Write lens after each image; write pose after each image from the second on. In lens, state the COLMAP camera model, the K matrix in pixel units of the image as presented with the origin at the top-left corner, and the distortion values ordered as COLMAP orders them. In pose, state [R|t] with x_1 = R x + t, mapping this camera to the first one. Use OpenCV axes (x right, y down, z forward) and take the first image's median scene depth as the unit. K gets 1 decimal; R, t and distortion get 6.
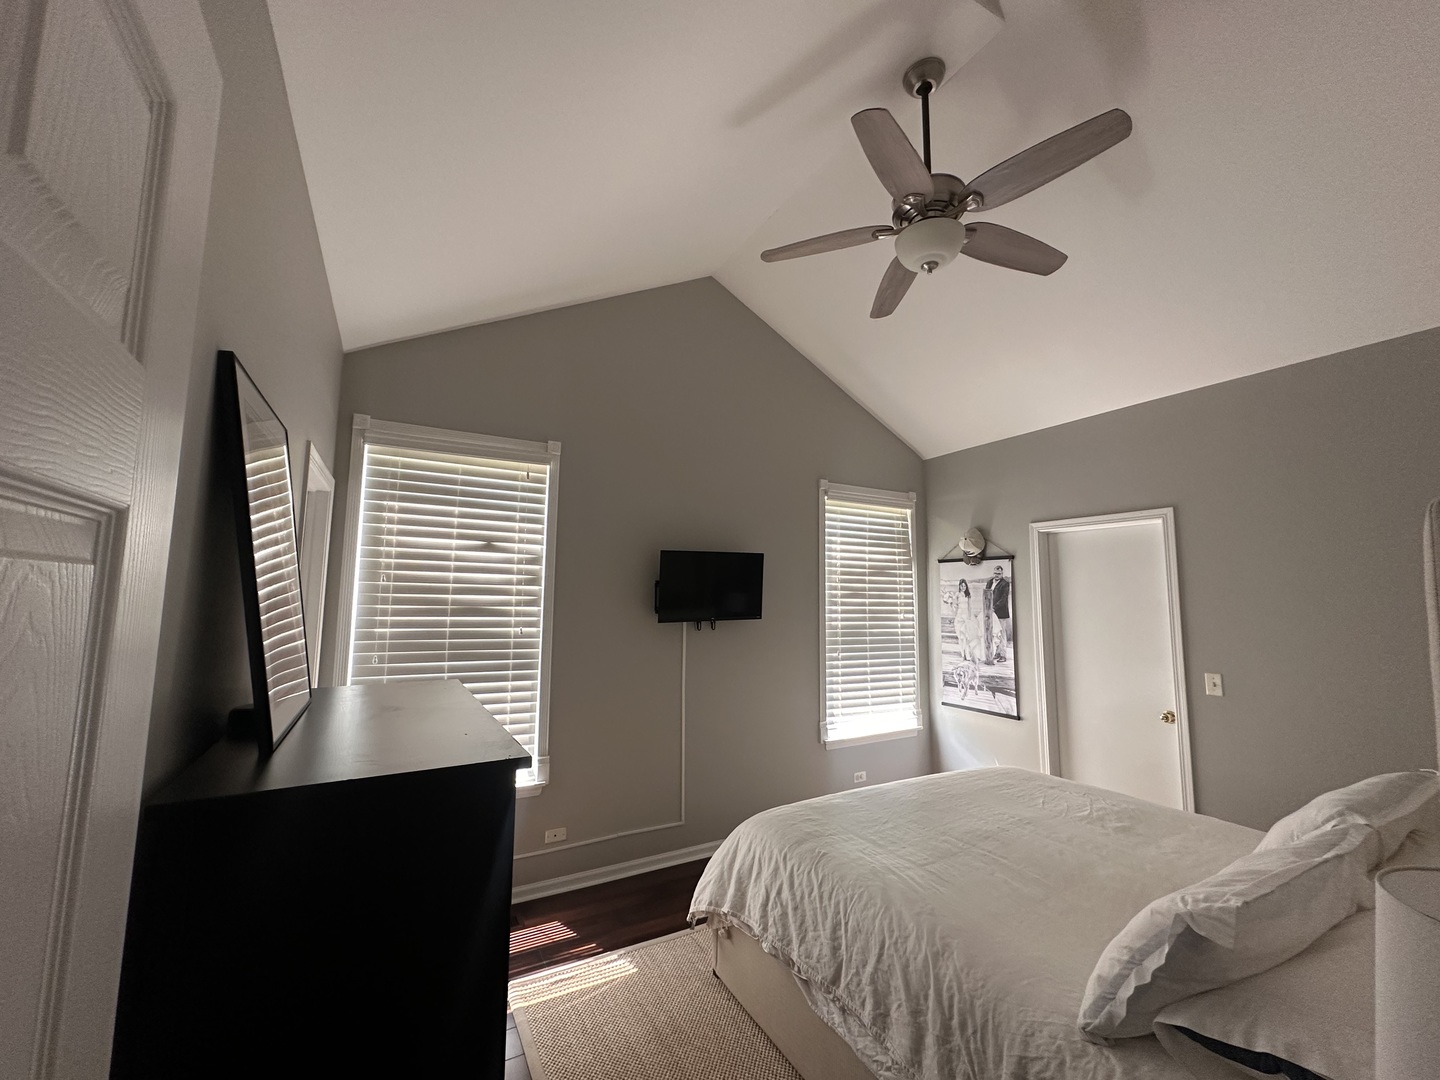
lens RADIAL K [[575.5, 0, 720.0], [0, 575.5, 540.0], [0, 0, 1]] dist [0.000584, 0.000123]
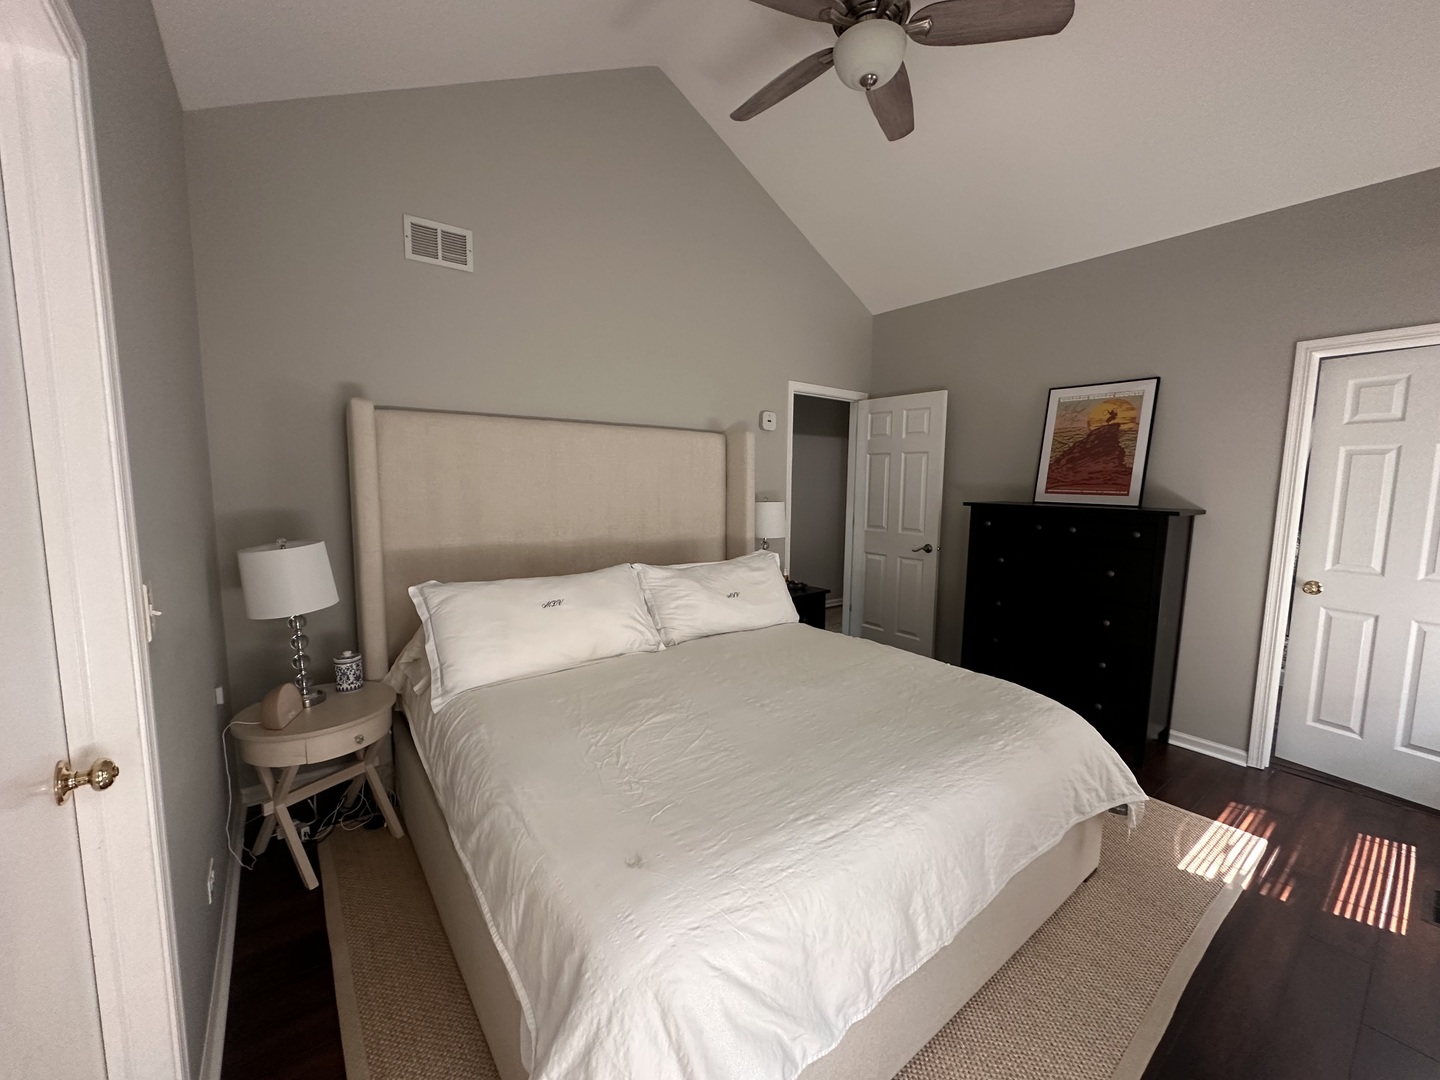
lens RADIAL K [[575.5, 0, 720.0], [0, 575.5, 540.0], [0, 0, 1]] dist [0.000584, 0.000123]
pose [[-0.990098, -0.008273, -0.140134, 0.692020], [-0.008445, 0.999964, 0.000635, 0.255579], [0.140123, 0.001813, -0.990132, 1.812881]]
